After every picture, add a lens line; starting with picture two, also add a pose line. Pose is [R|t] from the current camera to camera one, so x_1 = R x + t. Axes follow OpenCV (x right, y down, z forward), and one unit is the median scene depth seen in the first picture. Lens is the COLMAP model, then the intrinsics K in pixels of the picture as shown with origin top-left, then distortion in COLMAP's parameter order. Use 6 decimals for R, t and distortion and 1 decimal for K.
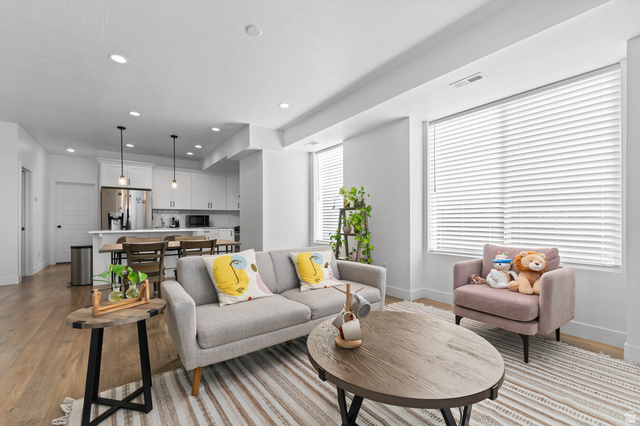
lens RADIAL K [[275.6, 0, 322.2], [0, 275.6, 218.5], [0, 0, 1]] dist [-0.001574, -0.000055]
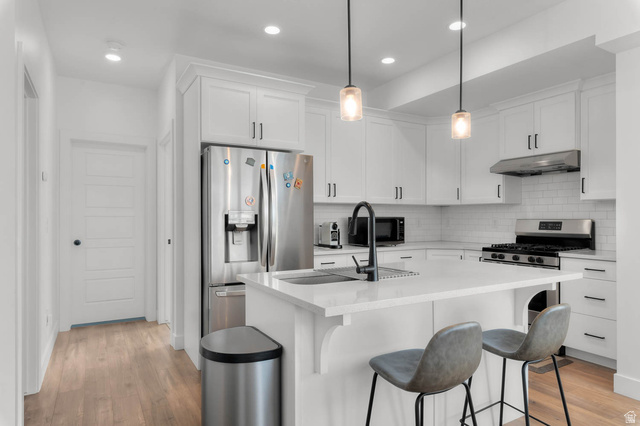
lens RADIAL K [[393.8, 0, 320.0], [0, 393.8, 213.0], [0, 0, 1]] dist [-0.000623, -0.000839]
pose [[0.993307, 0.001367, -0.115499, -0.575376], [-0.001576, 0.999997, -0.001715, -0.020282], [0.115496, 0.001886, 0.993306, 0.486920]]
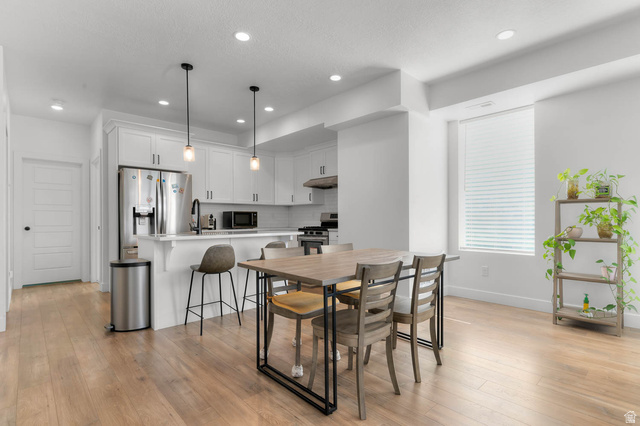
lens RADIAL K [[316.7, 0, 322.0], [0, 316.7, 217.2], [0, 0, 1]] dist [0.000873, 0.000089]
pose [[0.993155, 0.000229, 0.116807, -0.418582], [-0.000322, 1.000000, 0.000777, 0.002310], [-0.116807, -0.000809, 0.993154, 0.220282]]
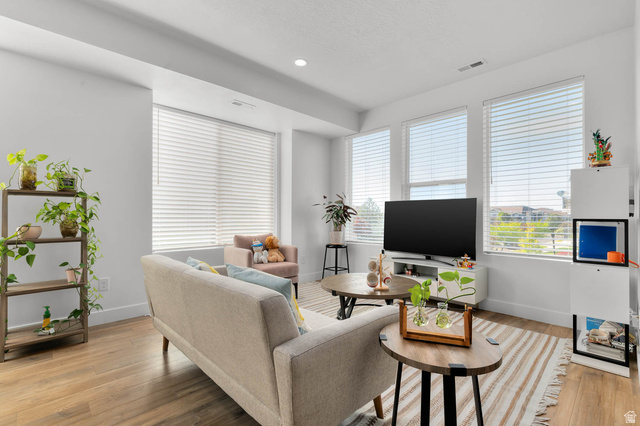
lens RADIAL K [[295.2, 0, 323.7], [0, 295.2, 214.7], [0, 0, 1]] dist [-0.001277, 0.000037]
pose [[-0.134394, 0.011839, 0.990857, -0.374083], [-0.007598, 0.999887, -0.012978, 0.006958], [-0.990899, -0.009273, -0.134289, 0.366896]]
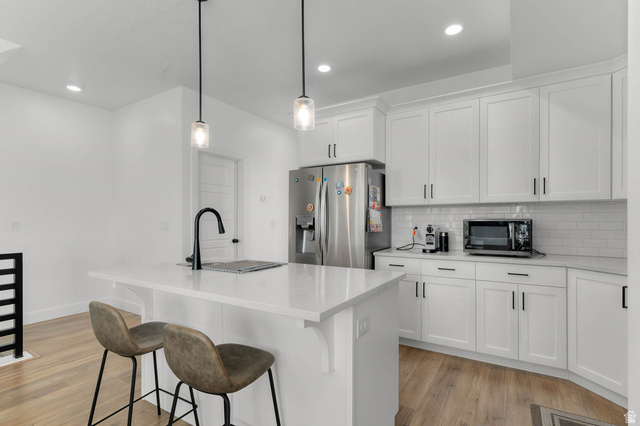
lens RADIAL K [[306.5, 0, 339.4], [0, 306.5, 216.4], [0, 0, 1]] dist [0.000437, -0.000015]
pose [[0.374803, -0.004456, -0.927094, -0.219559], [0.010049, 0.999949, -0.000743, -0.020509], [0.927050, -0.009038, 0.374828, 0.837419]]
